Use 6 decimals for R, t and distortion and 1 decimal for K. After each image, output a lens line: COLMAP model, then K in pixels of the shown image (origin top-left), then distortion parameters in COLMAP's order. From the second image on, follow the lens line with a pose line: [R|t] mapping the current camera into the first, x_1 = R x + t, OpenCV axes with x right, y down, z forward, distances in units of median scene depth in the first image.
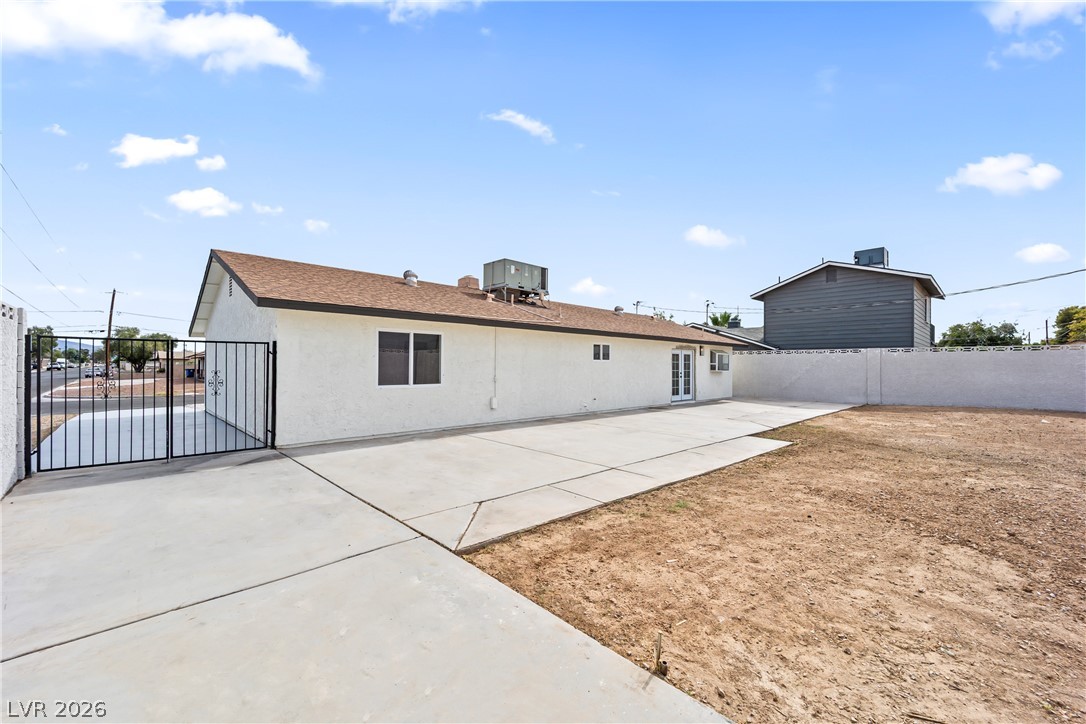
lens RADIAL K [[441.5, 0, 539.7], [0, 441.5, 363.6], [0, 0, 1]] dist [-0.001140, -0.001769]
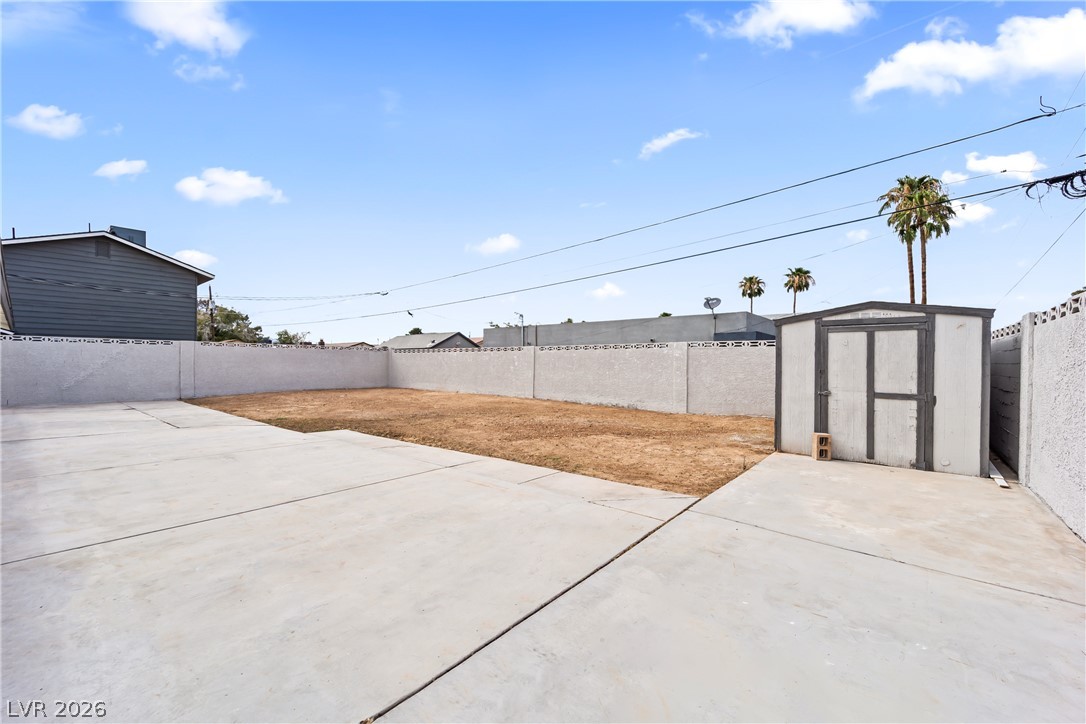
lens RADIAL K [[441.5, 0, 542.0], [0, 441.5, 362.2], [0, 0, 1]] dist [-0.001140, -0.001769]
pose [[-0.130171, -0.006556, 0.991470, -0.329728], [-0.009569, 0.999940, 0.005355, -0.000474], [-0.991445, -0.008791, -0.130226, 0.369897]]
